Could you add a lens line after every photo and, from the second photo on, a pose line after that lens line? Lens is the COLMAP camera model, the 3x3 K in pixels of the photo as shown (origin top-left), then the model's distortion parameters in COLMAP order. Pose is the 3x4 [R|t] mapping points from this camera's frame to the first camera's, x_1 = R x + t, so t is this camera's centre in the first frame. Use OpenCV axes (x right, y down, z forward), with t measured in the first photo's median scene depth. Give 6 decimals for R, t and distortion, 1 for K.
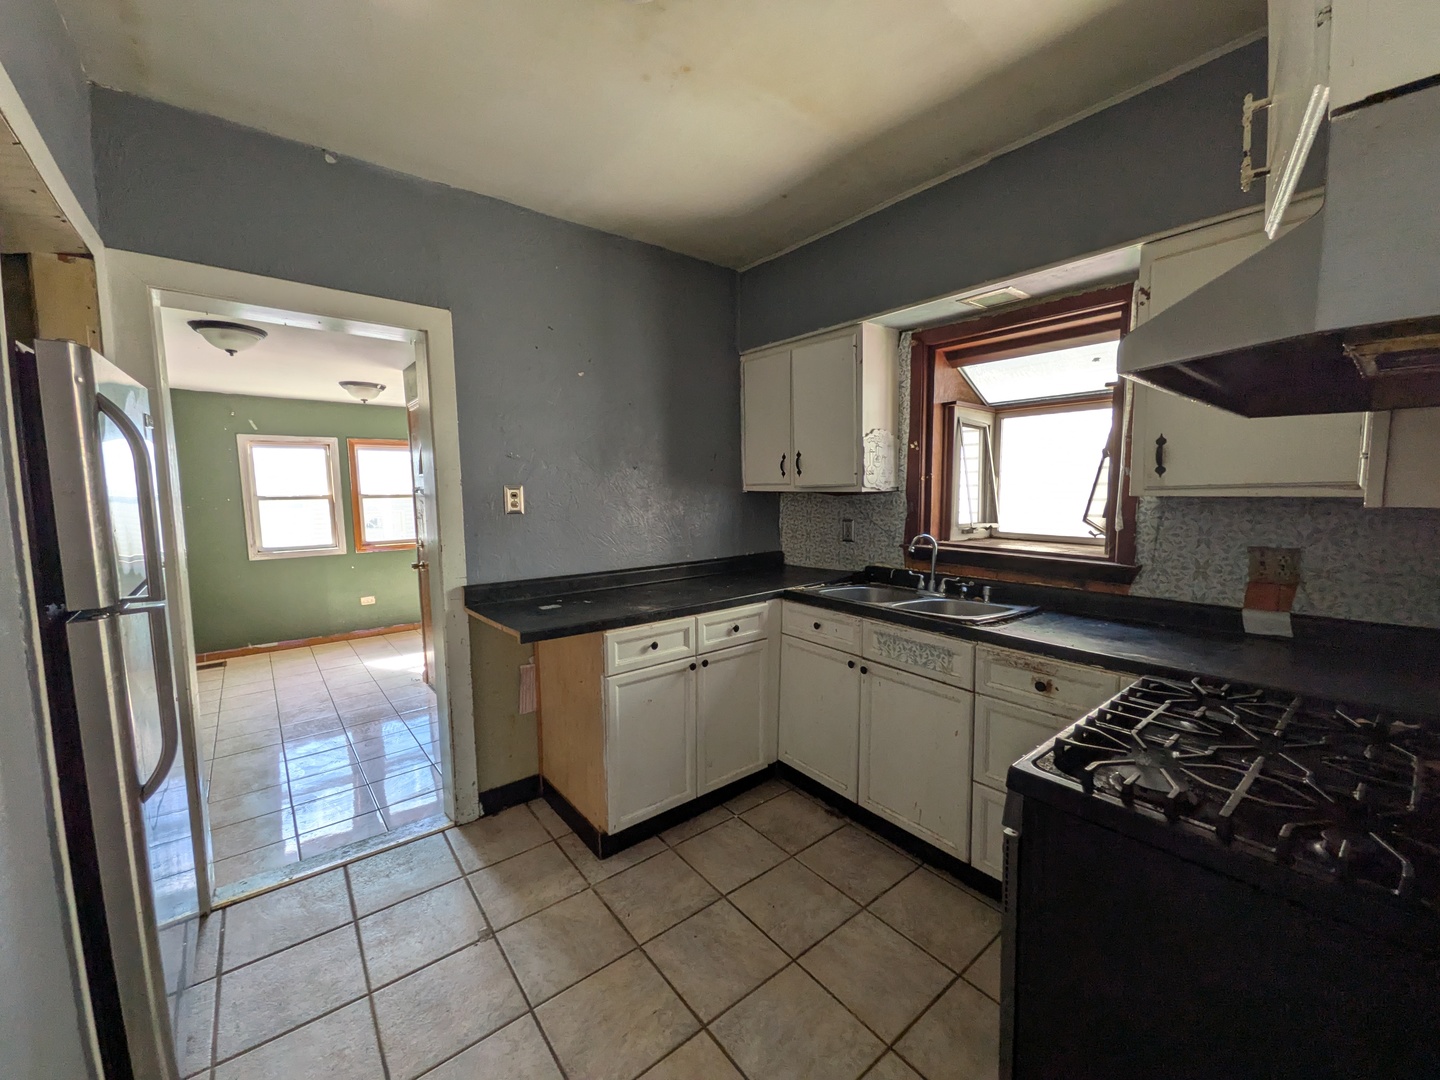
lens RADIAL K [[575.3, 0, 726.9], [0, 575.3, 544.3], [0, 0, 1]] dist [0.004178, -0.000502]
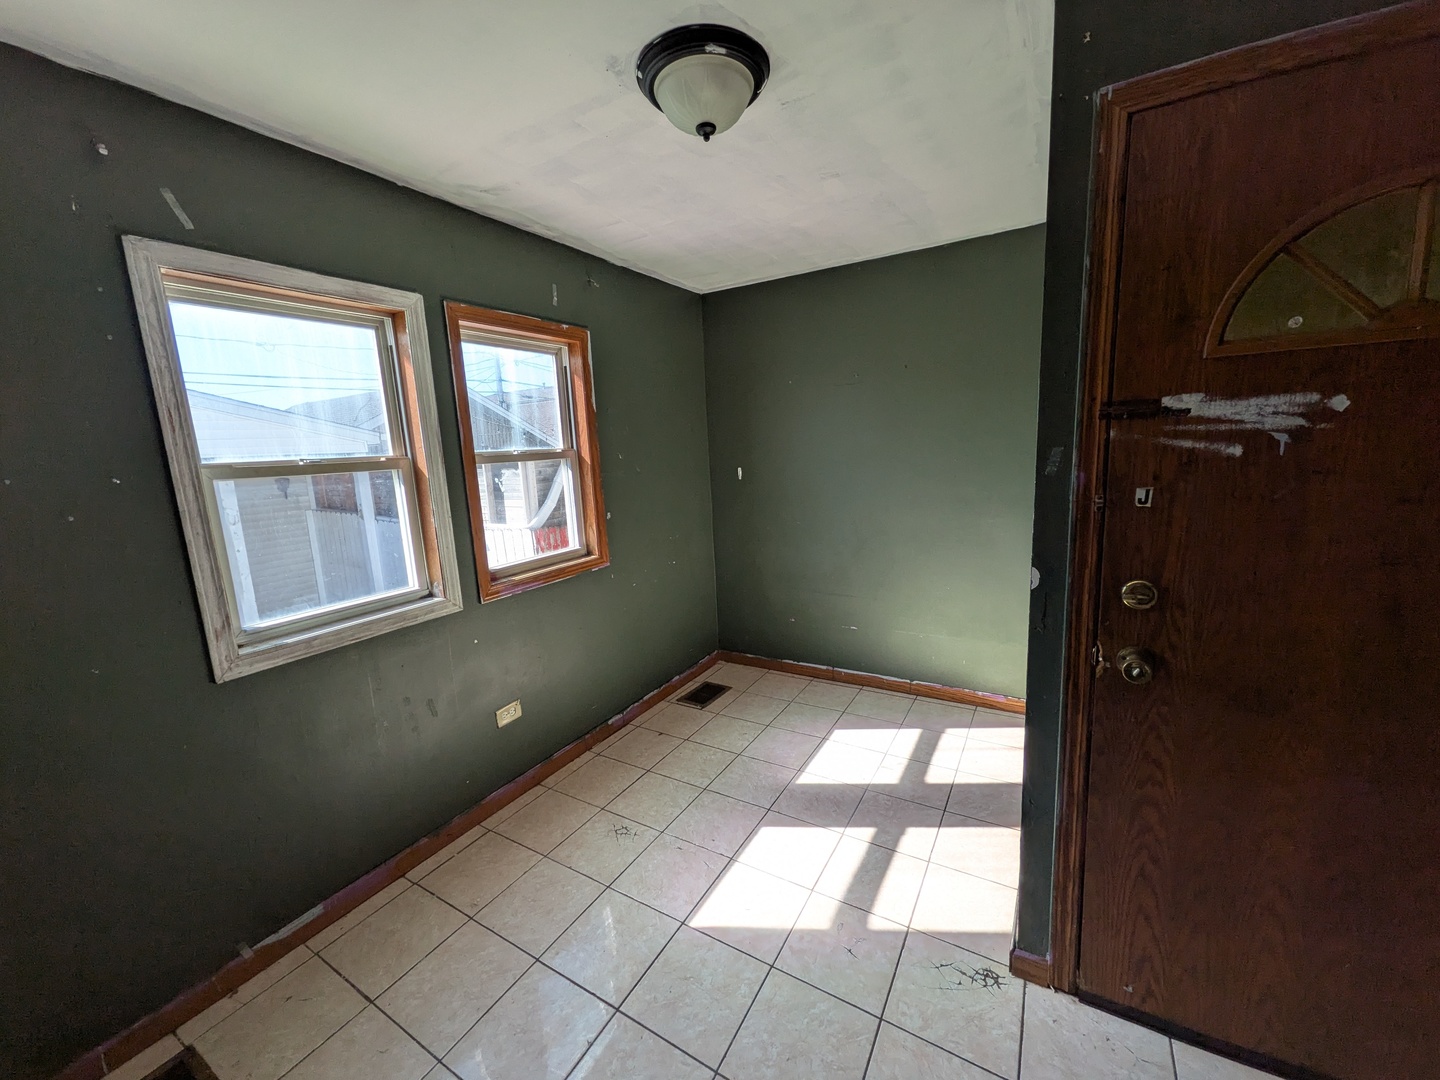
lens RADIAL K [[575.3, 0, 715.0], [0, 575.3, 535.0], [0, 0, 1]] dist [0.004178, -0.000502]
pose [[0.944148, -0.078311, 0.320081, -0.630212], [0.060841, 0.996078, 0.064238, -0.048538], [-0.323856, -0.041176, 0.945210, 0.595995]]
